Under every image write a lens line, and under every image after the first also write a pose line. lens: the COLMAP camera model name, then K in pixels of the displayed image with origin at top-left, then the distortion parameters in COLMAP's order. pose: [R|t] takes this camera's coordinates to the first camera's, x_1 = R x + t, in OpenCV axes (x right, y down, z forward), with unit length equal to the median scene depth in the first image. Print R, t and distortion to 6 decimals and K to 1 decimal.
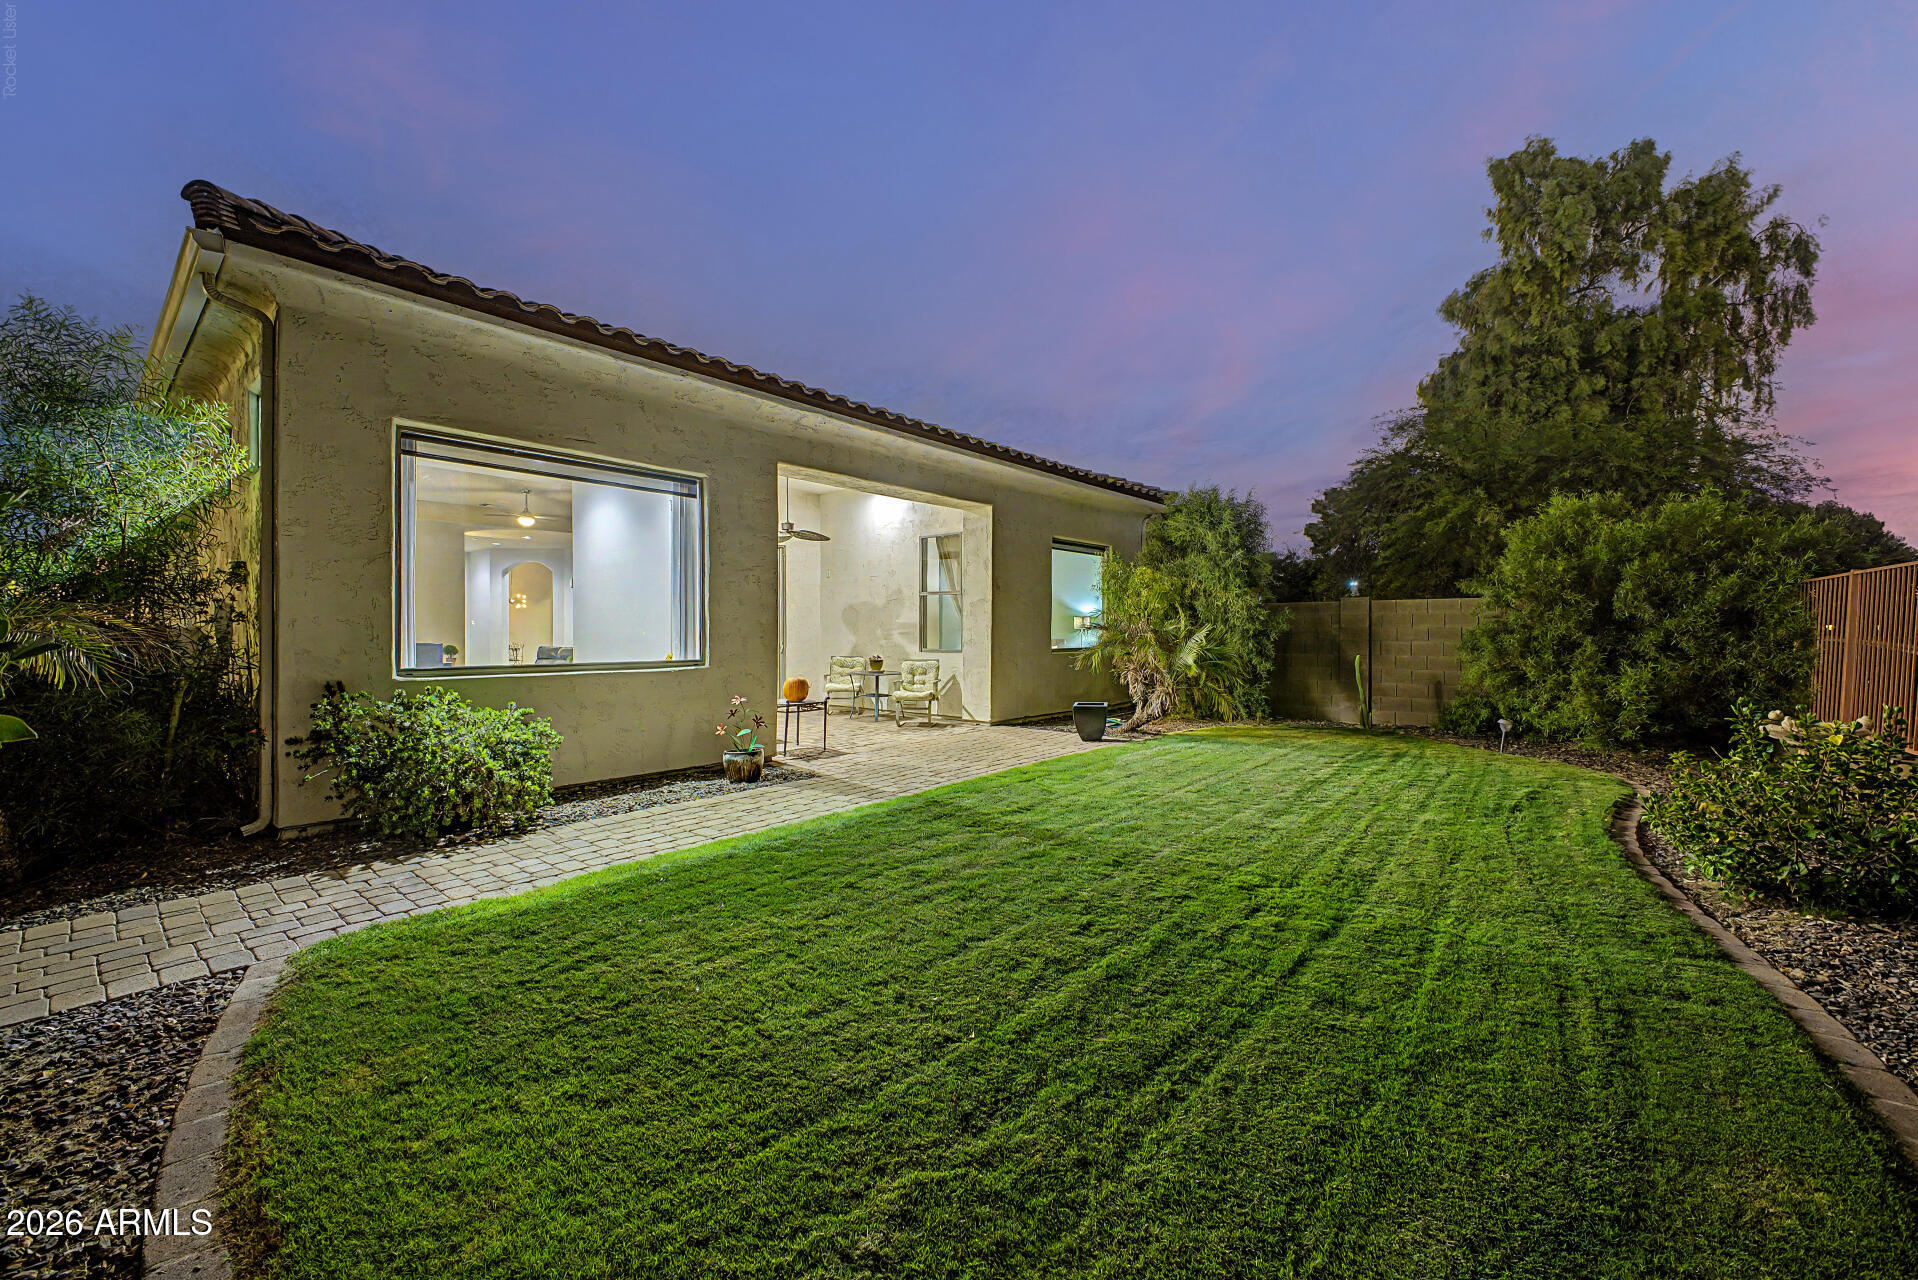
lens RADIAL K [[746.5, 0, 956.0], [0, 746.5, 628.5], [0, 0, 1]] dist [-0.000137, -0.000569]
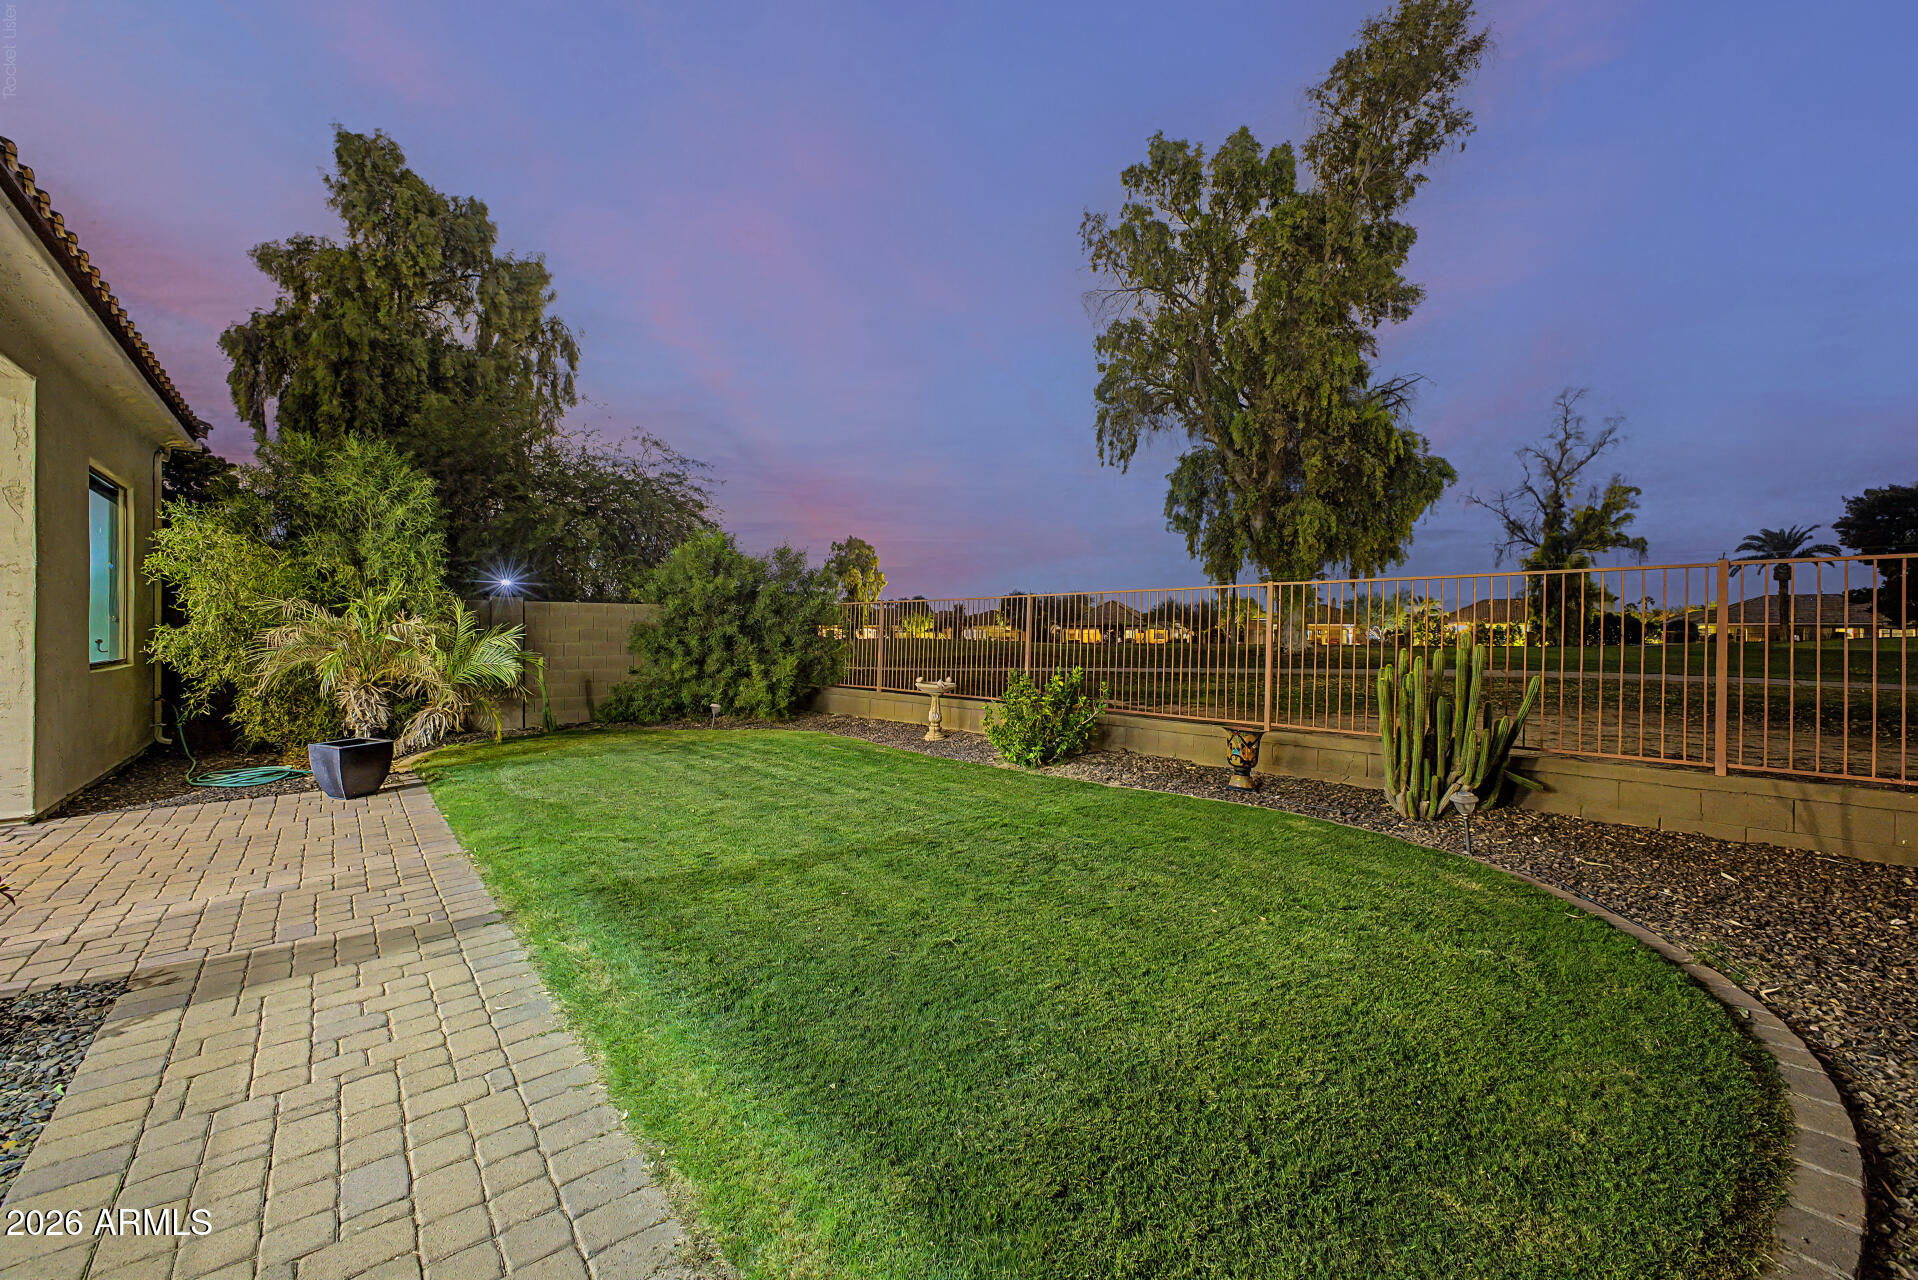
lens RADIAL K [[746.5, 0, 960.8], [0, 746.5, 639.5], [0, 0, 1]] dist [-0.000137, -0.000569]
pose [[0.167530, -0.009754, 0.985819, -0.083355], [-0.006141, 0.999921, 0.010938, -0.000396], [-0.985848, -0.007886, 0.167457, 0.074032]]
